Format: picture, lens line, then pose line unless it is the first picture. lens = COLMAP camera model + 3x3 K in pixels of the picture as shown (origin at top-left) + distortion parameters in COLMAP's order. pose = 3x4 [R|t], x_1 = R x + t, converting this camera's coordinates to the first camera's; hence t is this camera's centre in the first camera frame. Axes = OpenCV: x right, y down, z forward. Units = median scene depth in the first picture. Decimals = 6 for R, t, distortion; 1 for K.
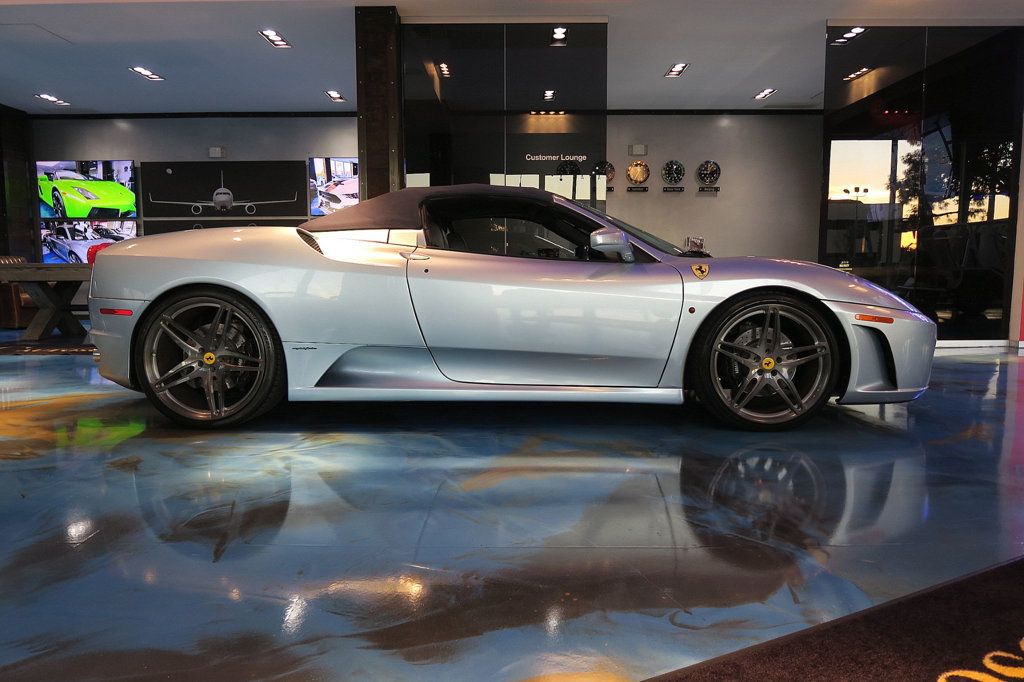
lens RADIAL K [[721.4, 0, 512.0], [0, 721.4, 341.0], [0, 0, 1]] dist [-0.006315, -0.002032]
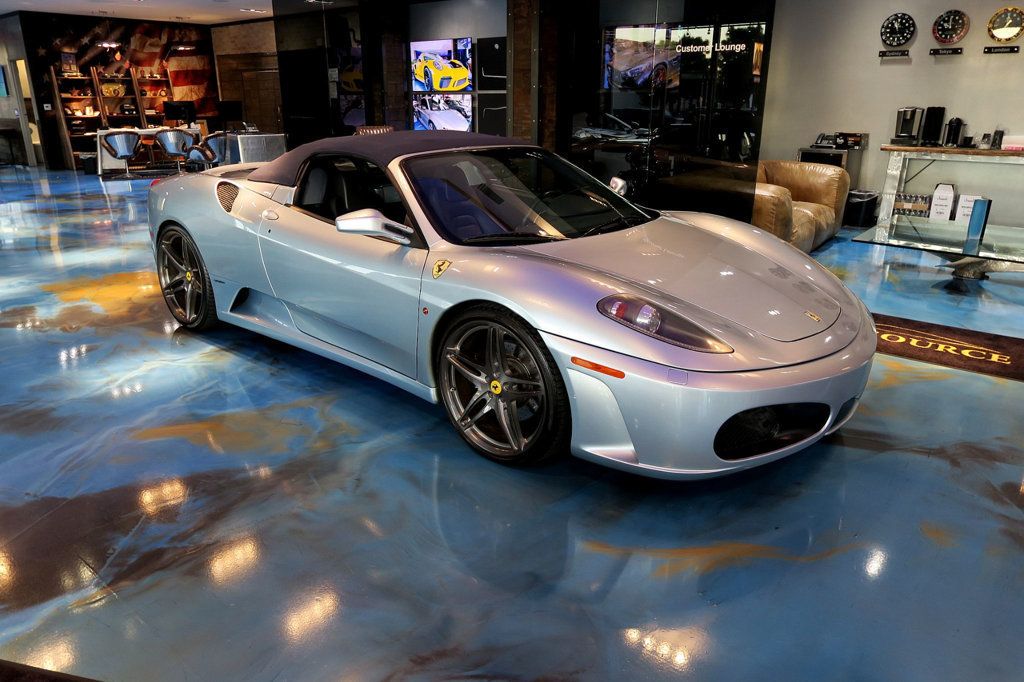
lens RADIAL K [[721.4, 0, 512.0], [0, 721.4, 341.0], [0, 0, 1]] dist [-0.006315, -0.002032]
pose [[0.764585, 0.214025, -0.607950, 0.302317], [-0.069366, 0.965102, 0.252520, -0.082311], [0.640779, -0.150902, 0.752749, 0.127855]]
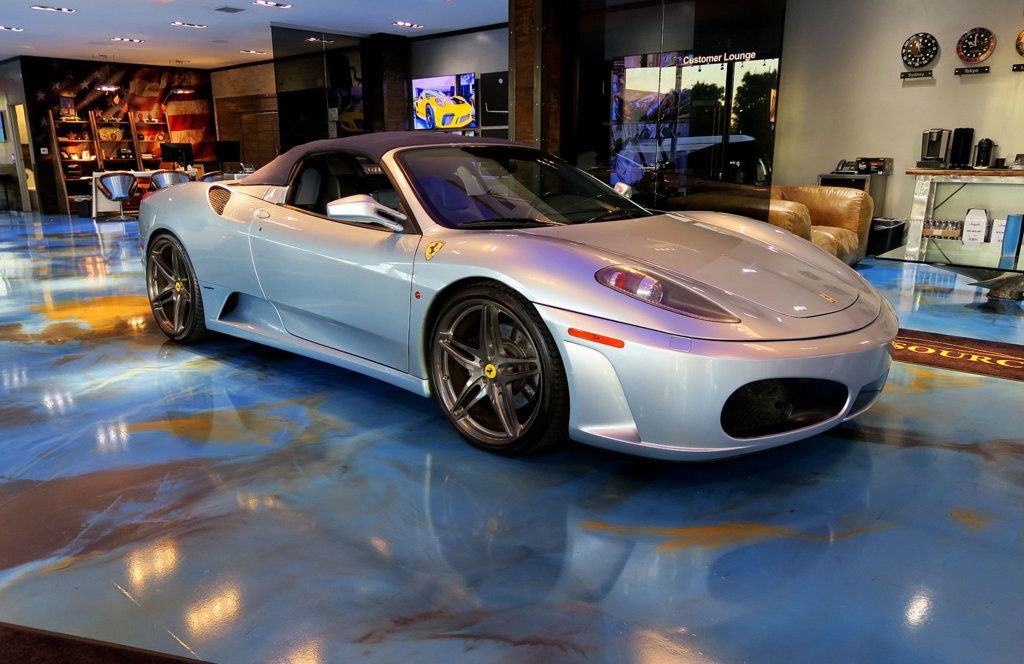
lens RADIAL K [[767.1, 0, 492.4], [0, 767.1, 355.0], [0, 0, 1]] dist [-0.004632, -0.003279]
pose [[0.741831, 0.170335, -0.648593, 0.314744], [-0.062562, 0.980563, 0.185963, -0.050854], [0.667662, -0.097375, 0.738068, 0.124127]]
